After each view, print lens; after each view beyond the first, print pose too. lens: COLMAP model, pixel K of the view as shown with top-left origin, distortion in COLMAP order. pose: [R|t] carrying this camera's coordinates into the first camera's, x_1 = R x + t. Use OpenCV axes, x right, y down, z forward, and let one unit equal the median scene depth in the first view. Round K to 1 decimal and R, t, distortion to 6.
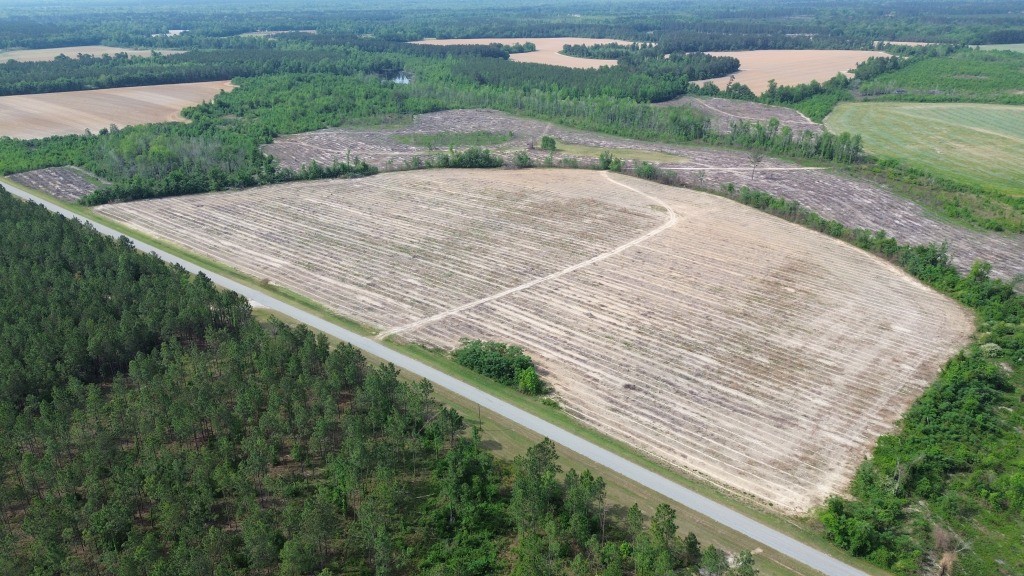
lens RADIAL K [[722.4, 0, 515.2], [0, 722.4, 287.0], [0, 0, 1]] dist [0.078956, -0.075673]
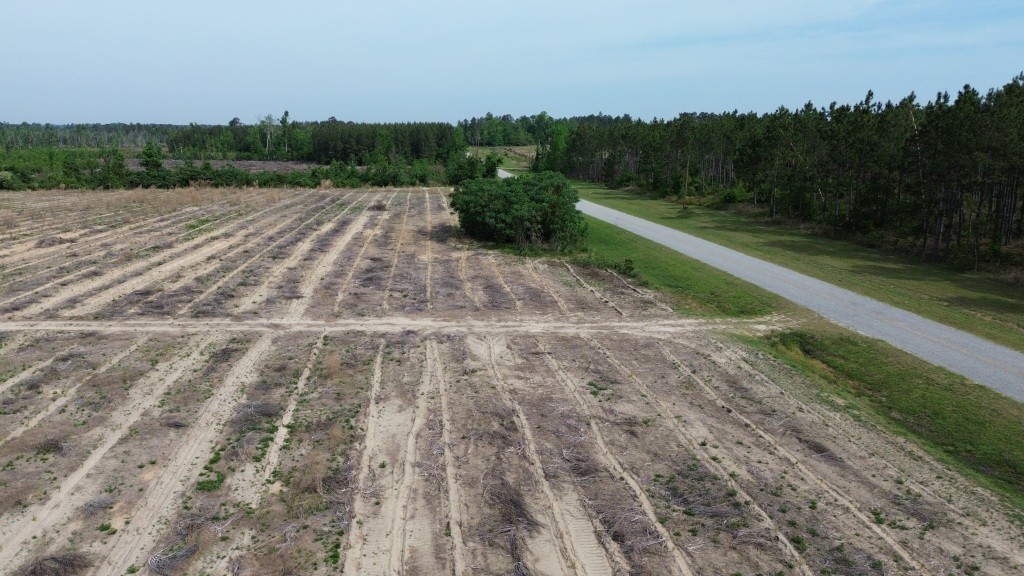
lens RADIAL K [[722.4, 0, 515.2], [0, 722.4, 287.0], [0, 0, 1]] dist [0.078956, -0.075673]
pose [[-0.742404, -0.137055, 0.655784, -0.171561], [0.272852, 0.832137, 0.482804, -0.028658], [-0.611873, 0.537367, -0.580386, 0.761799]]
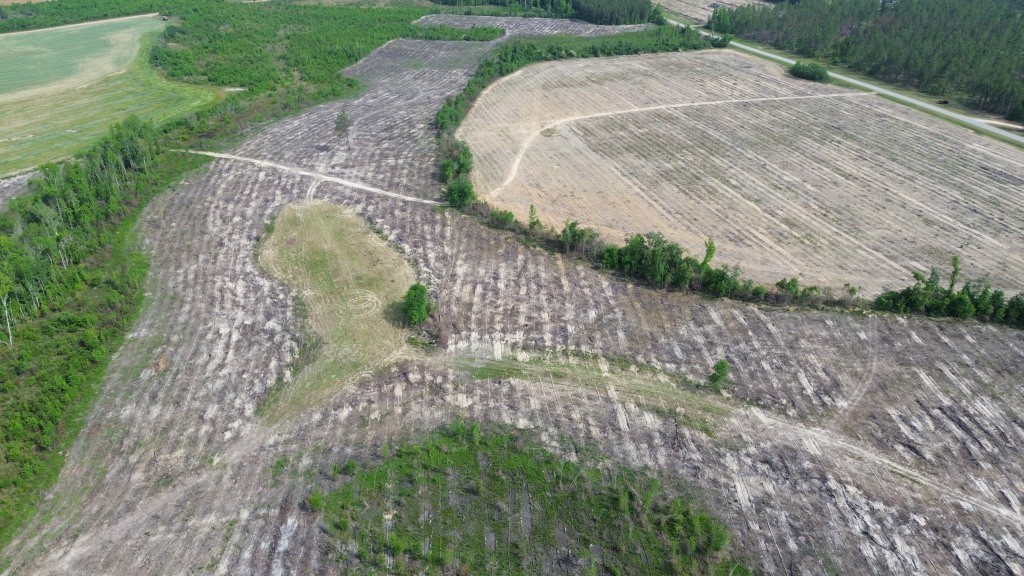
lens RADIAL K [[722.4, 0, 515.2], [0, 722.4, 287.0], [0, 0, 1]] dist [0.078956, -0.075673]
pose [[-0.840872, -0.258146, 0.475705, -0.274344], [0.219577, 0.640636, 0.735780, -0.712060], [-0.494692, 0.723151, -0.482010, 1.699689]]
